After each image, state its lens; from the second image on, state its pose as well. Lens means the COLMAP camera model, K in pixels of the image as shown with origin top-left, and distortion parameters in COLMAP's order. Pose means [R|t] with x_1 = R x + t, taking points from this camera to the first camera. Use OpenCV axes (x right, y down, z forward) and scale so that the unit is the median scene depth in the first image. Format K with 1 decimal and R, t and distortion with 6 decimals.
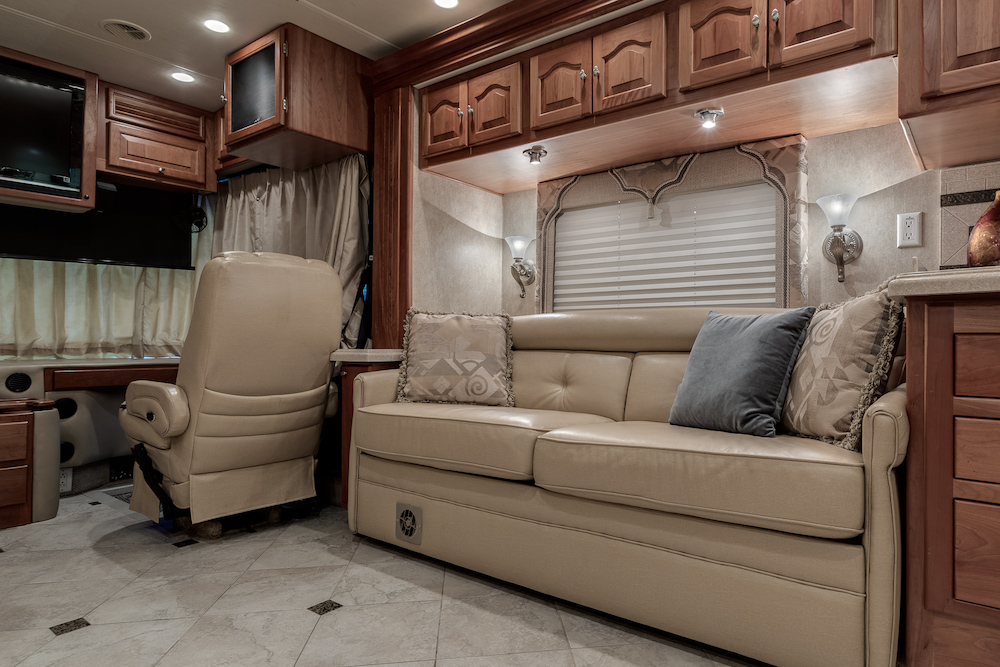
lens RADIAL K [[590.7, 0, 560.3], [0, 590.7, 335.2], [0, 0, 1]] dist [0.003227, 0.000273]
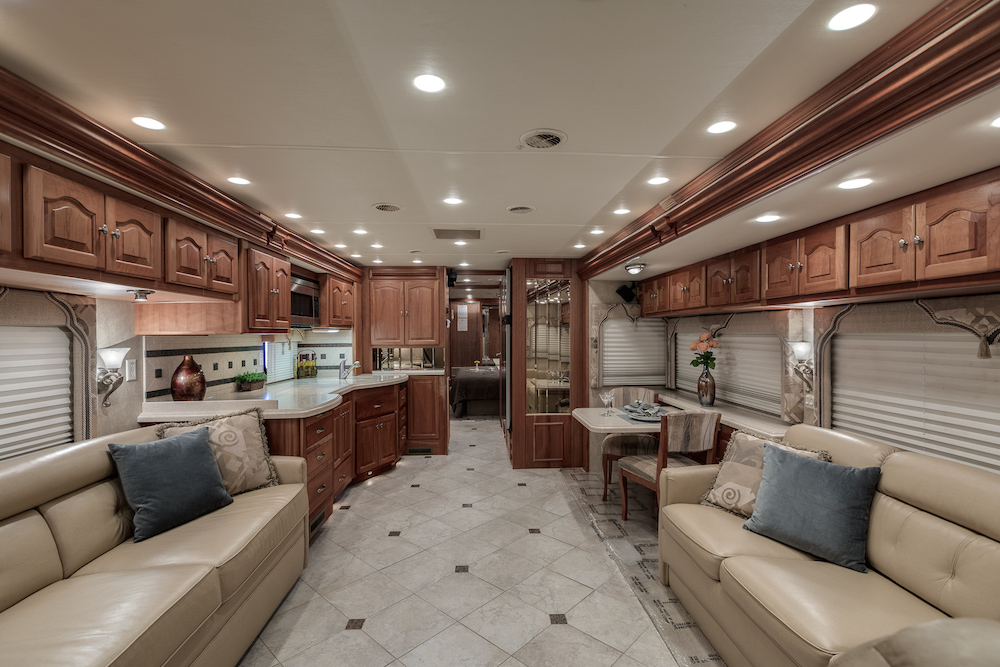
lens RADIAL K [[448.6, 0, 500.3], [0, 448.6, 335.1], [0, 0, 1]] dist [0.001664, -0.000126]
pose [[-0.625412, 0.001843, 0.780292, -0.890765], [0.000028, 0.999997, -0.002339, -0.242851], [-0.780294, -0.001441, -0.625411, 0.881373]]
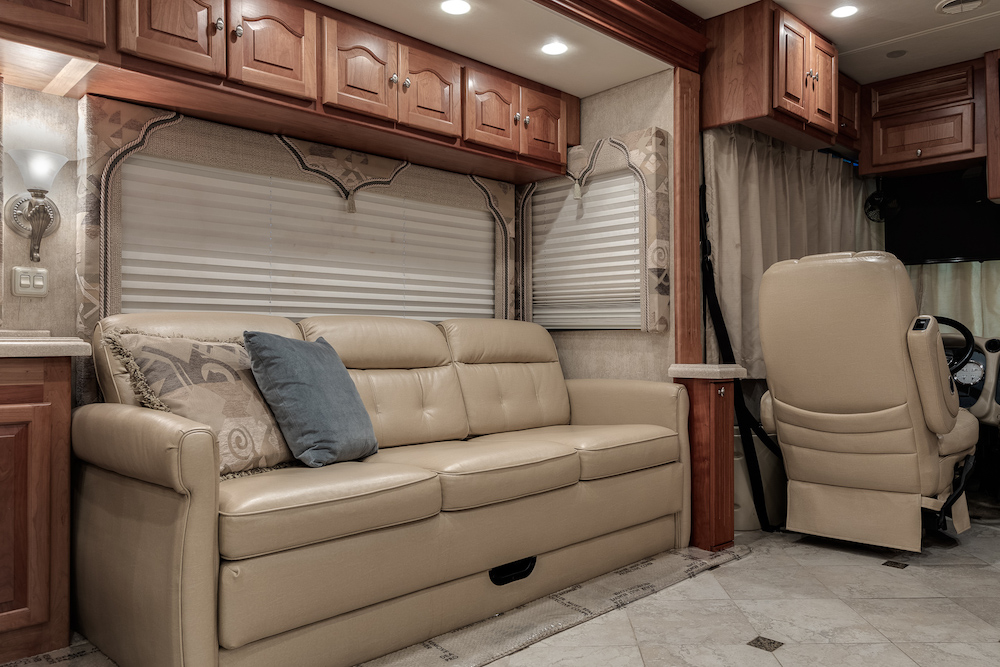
lens RADIAL K [[740.4, 0, 550.8], [0, 740.4, 335.0], [0, 0, 1]] dist [0.017721, -0.000110]
pose [[-0.135976, -0.001735, -0.990711, 0.343995], [0.002768, 0.999994, -0.002131, -0.002789], [0.990708, -0.003032, -0.135970, 0.307343]]
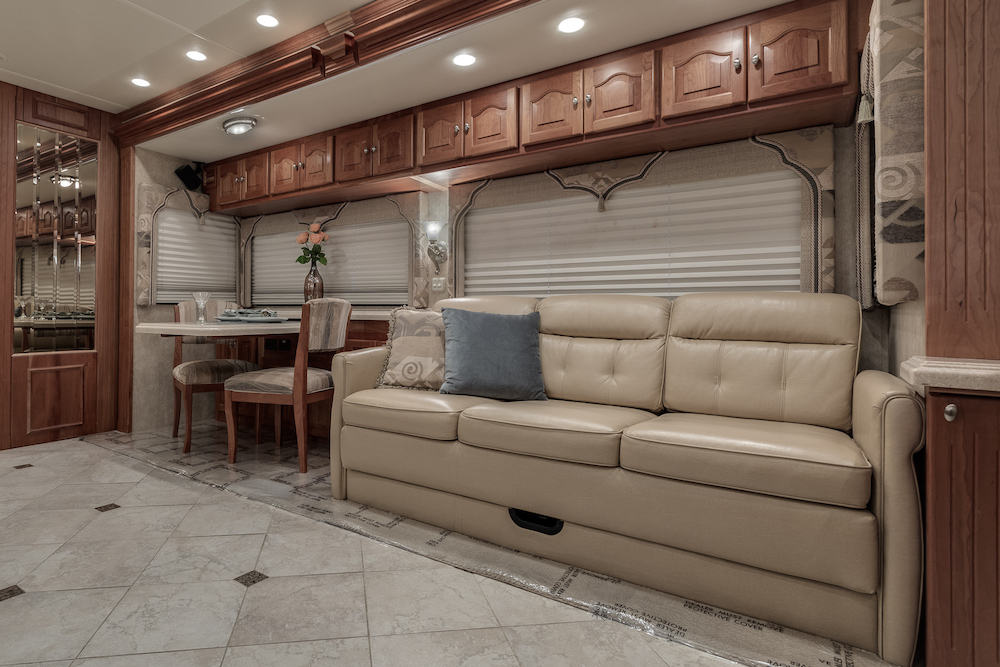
lens RADIAL K [[535.2, 0, 414.3], [0, 535.2, 305.4], [0, 0, 1]] dist [0.003141, 0.000700]
pose [[-0.999895, -0.002784, 0.014226, -0.448781], [-0.003025, 0.999852, -0.016917, 0.003701], [-0.014176, -0.016959, -0.999756, 0.911915]]
